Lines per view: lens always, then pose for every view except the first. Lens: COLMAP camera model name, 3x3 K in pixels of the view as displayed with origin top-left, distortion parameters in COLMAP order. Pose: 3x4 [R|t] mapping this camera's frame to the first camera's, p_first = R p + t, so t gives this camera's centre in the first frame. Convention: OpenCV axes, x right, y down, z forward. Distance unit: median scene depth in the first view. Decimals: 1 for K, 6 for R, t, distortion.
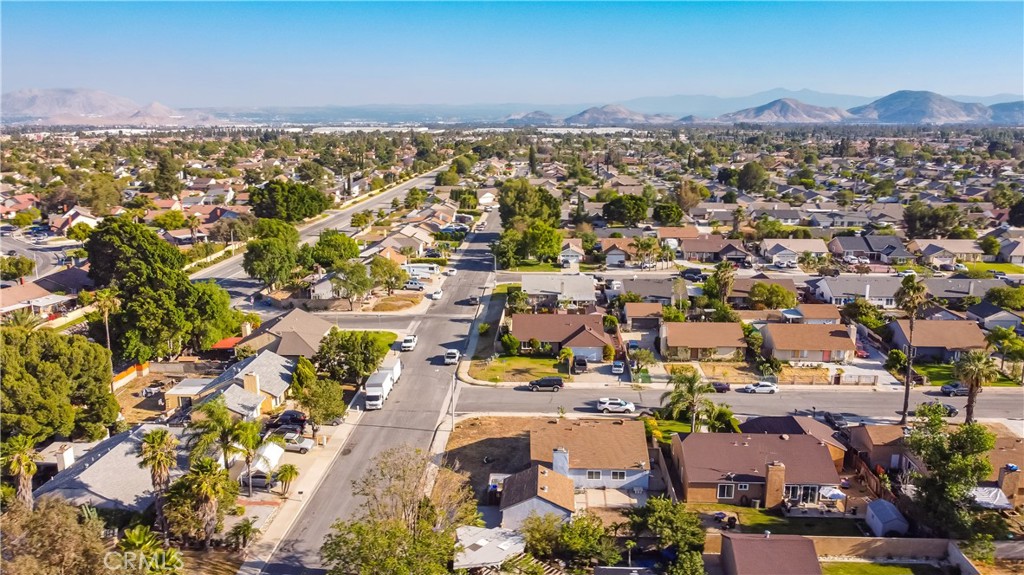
lens RADIAL K [[801.4, 0, 527.6], [0, 801.4, 287.0], [0, 0, 1]] dist [0.004171, 0.001317]
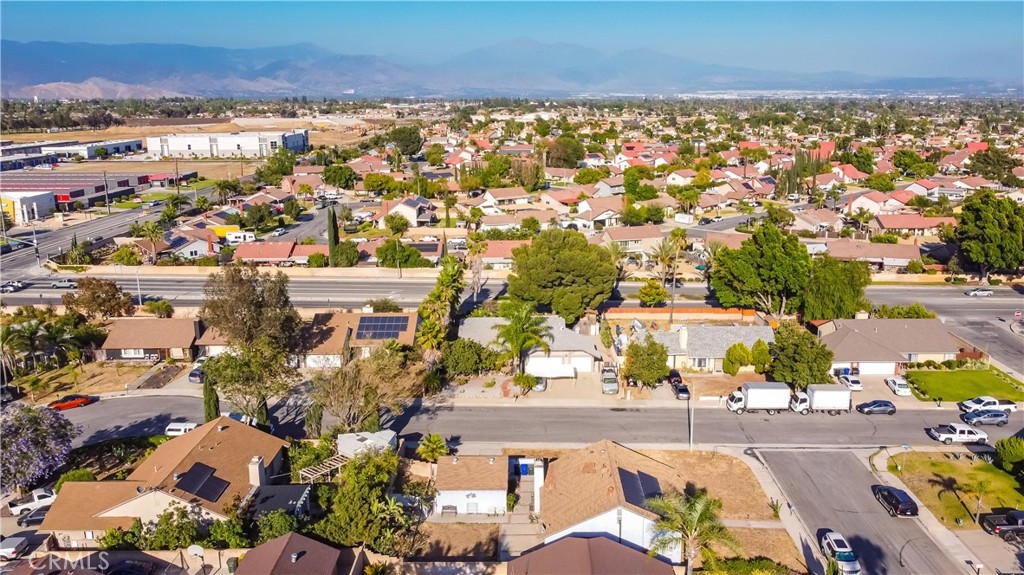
lens RADIAL K [[835.9, 0, 512.0], [0, 835.9, 287.5], [0, 0, 1]] dist [-0.001806, -0.000820]
pose [[0.003684, 0.230463, -0.973074, 0.503866], [-0.207208, 0.952138, 0.224720, -0.100320], [0.978290, 0.200800, 0.051262, 0.509133]]
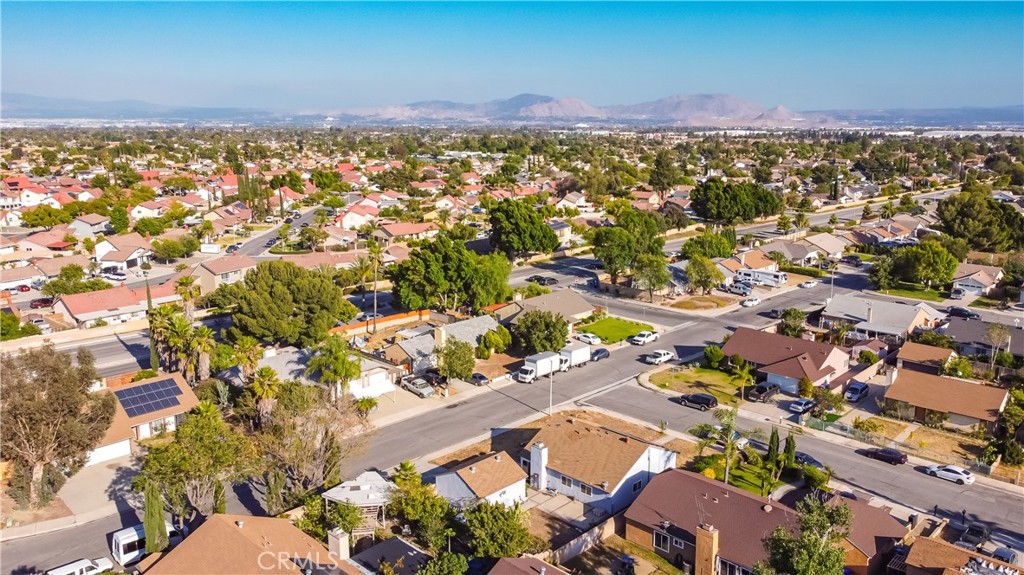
lens RADIAL K [[801.4, 0, 527.6], [0, 801.4, 287.0], [0, 0, 1]] dist [0.004171, 0.001317]
pose [[0.739007, 0.139287, -0.659142, 0.376006], [-0.141646, 0.988648, 0.050108, -0.021731], [0.658639, 0.056335, 0.750347, 0.135927]]
